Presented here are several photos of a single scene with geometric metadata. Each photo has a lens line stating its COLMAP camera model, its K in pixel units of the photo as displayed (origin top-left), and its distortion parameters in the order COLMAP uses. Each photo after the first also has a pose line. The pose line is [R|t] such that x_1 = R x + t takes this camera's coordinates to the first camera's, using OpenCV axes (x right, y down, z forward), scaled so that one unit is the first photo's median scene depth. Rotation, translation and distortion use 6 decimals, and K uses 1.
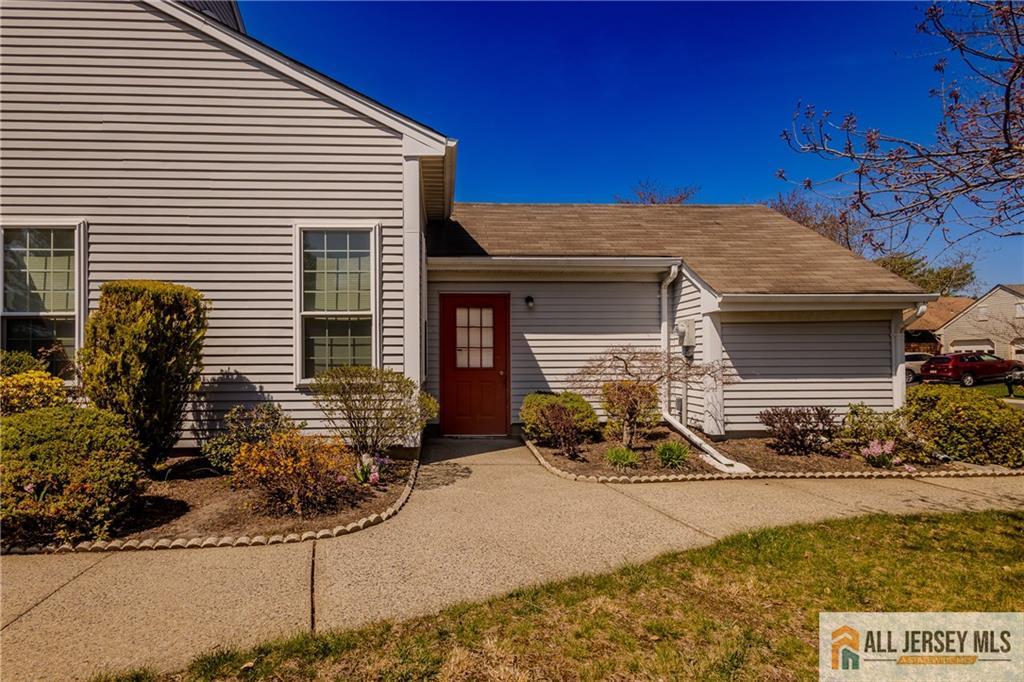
lens RADIAL K [[478.5, 0, 513.4], [0, 478.5, 345.9], [0, 0, 1]] dist [0.010230, -0.001797]
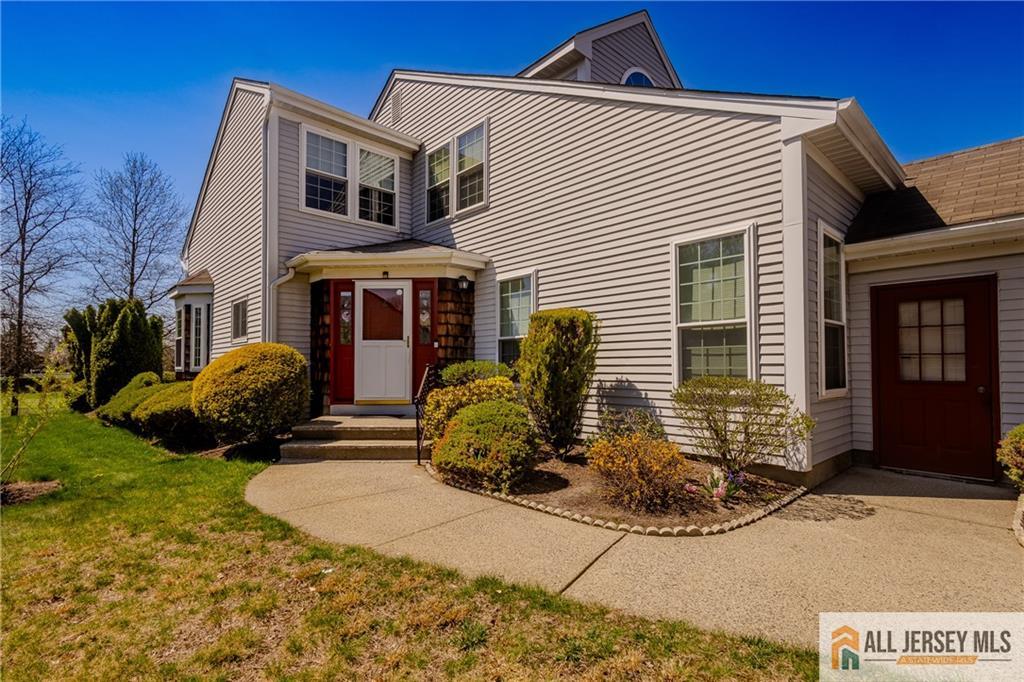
lens RADIAL K [[478.5, 0, 497.2], [0, 478.5, 351.9], [0, 0, 1]] dist [0.010230, -0.001797]
pose [[0.647564, -0.021936, -0.761695, 0.117410], [0.018020, 0.999747, -0.013472, -0.003255], [0.761798, -0.005002, 0.647795, 0.021822]]
